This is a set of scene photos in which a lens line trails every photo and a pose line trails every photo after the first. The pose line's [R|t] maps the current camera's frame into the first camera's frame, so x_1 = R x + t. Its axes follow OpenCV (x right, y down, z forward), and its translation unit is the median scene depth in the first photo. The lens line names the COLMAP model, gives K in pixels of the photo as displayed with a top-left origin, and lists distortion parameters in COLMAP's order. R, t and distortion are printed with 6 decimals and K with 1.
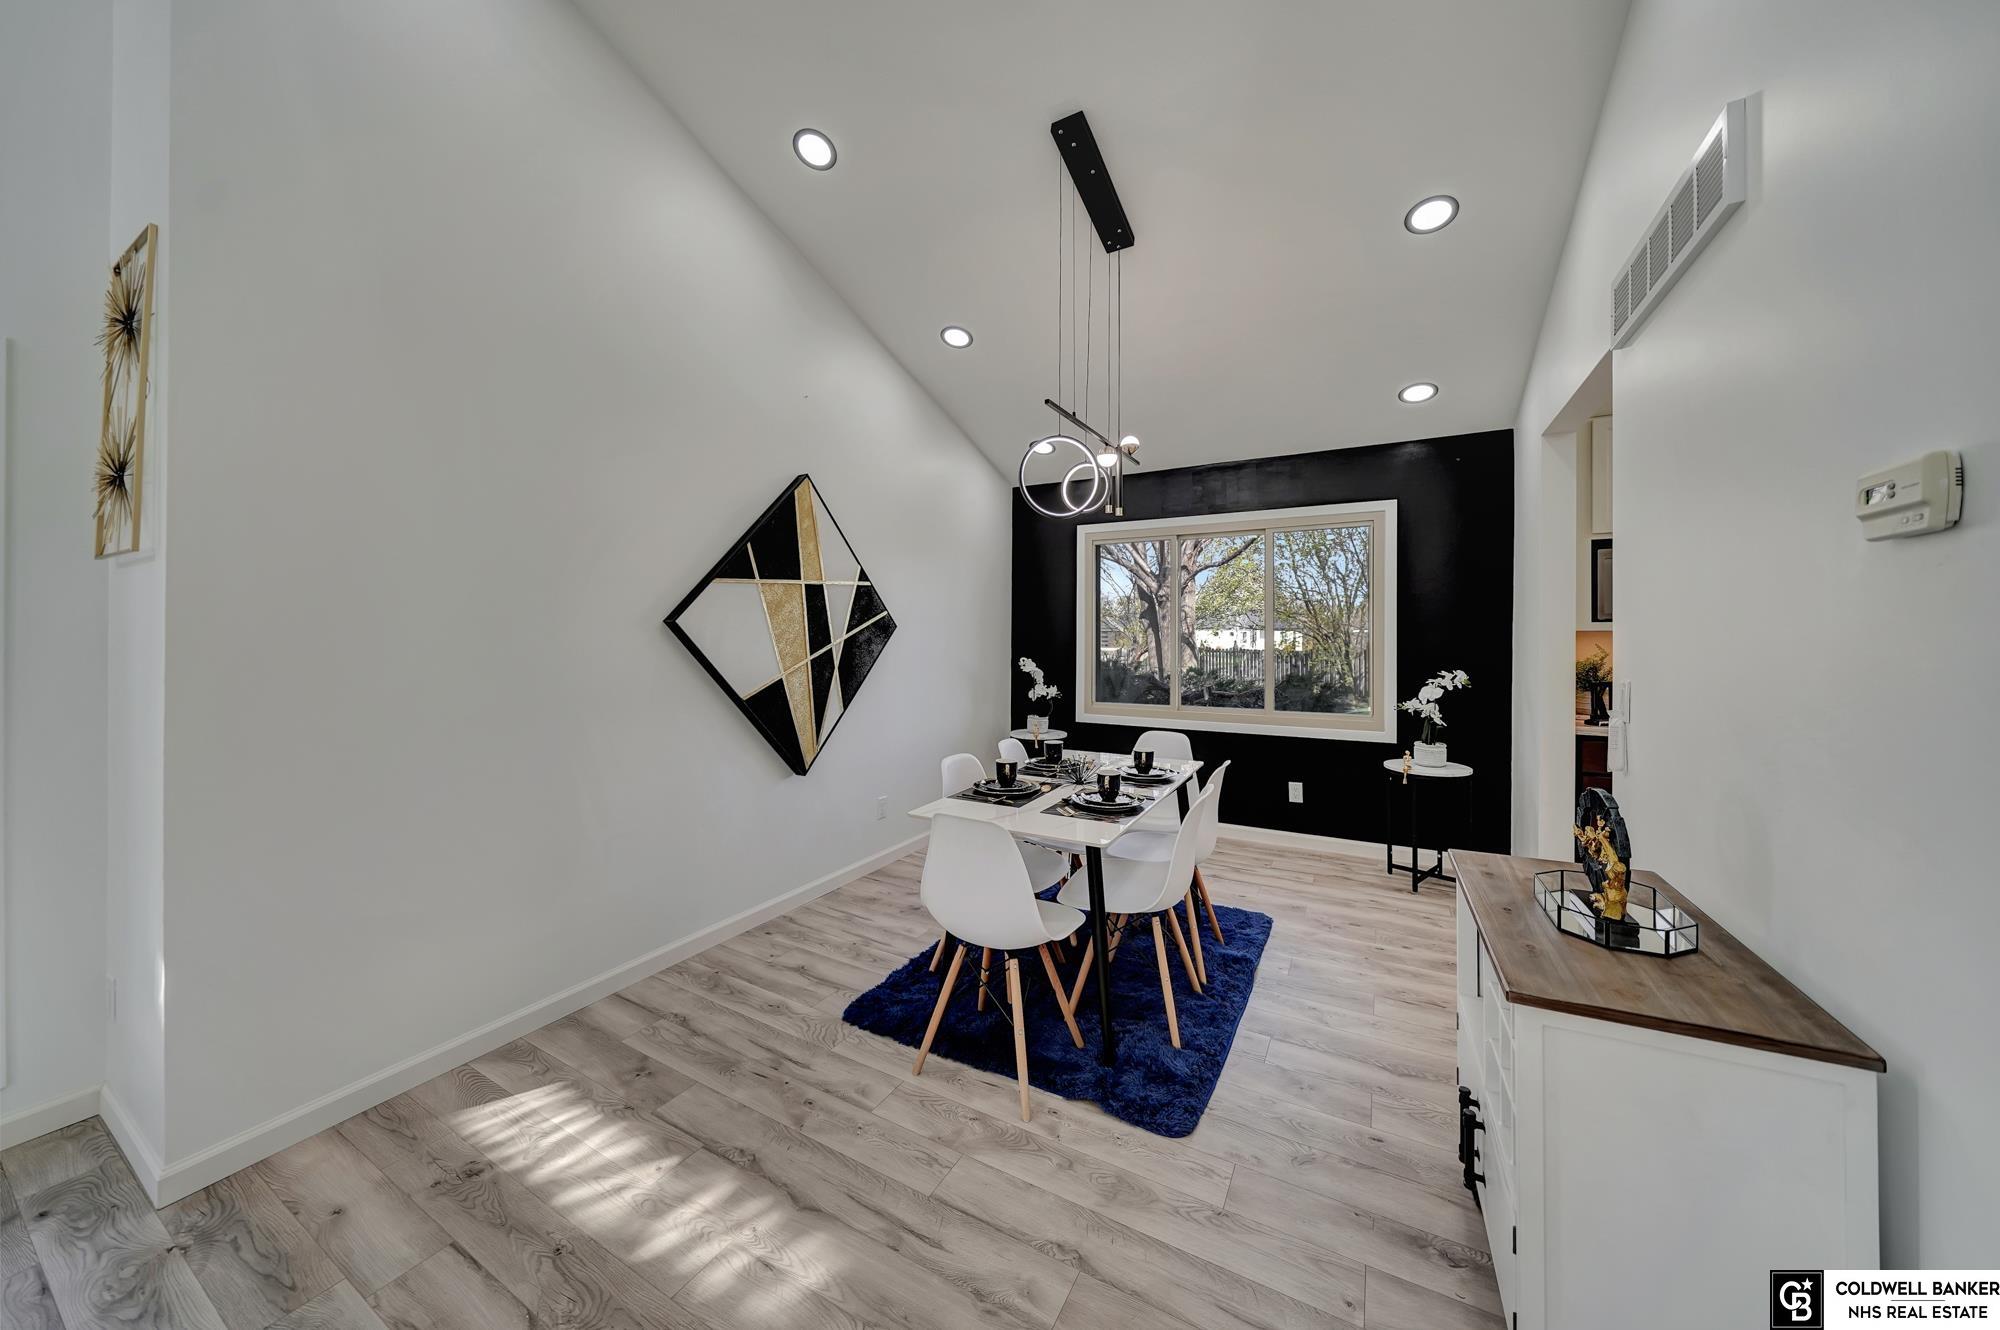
lens RADIAL K [[693.5, 0, 986.7], [0, 693.5, 640.5], [0, 0, 1]] dist [-0.006147, 0.000151]
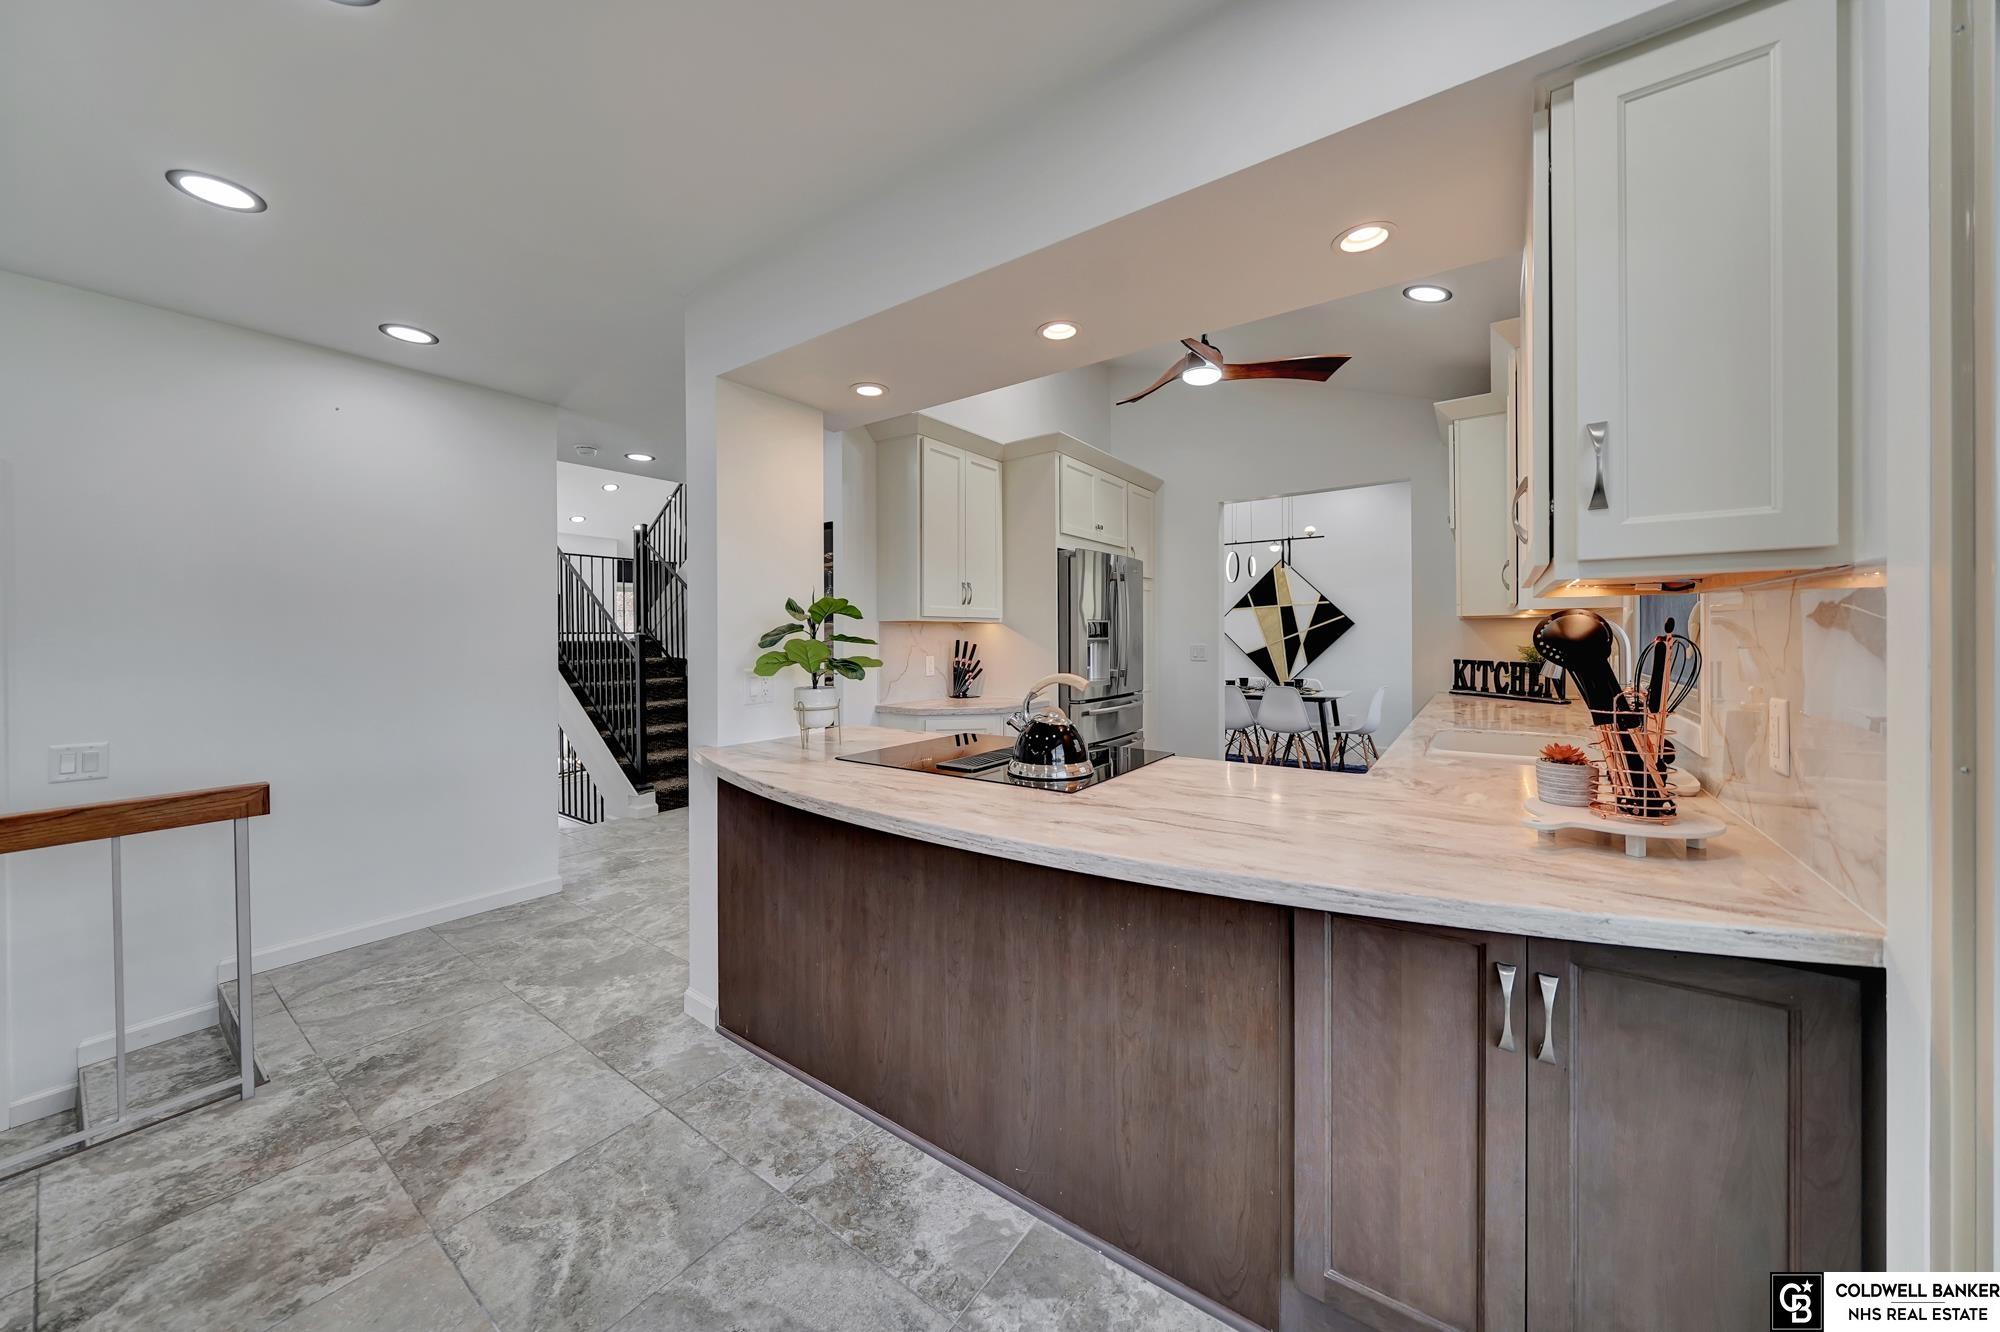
lens RADIAL K [[693.5, 0, 986.7], [0, 693.5, 641.5], [0, 0, 1]] dist [-0.006147, 0.000151]
pose [[-0.101895, 0.008005, -0.994763, 2.156382], [-0.004353, 0.999954, 0.008493, 0.020466], [0.994786, 0.005196, -0.101855, 0.263952]]
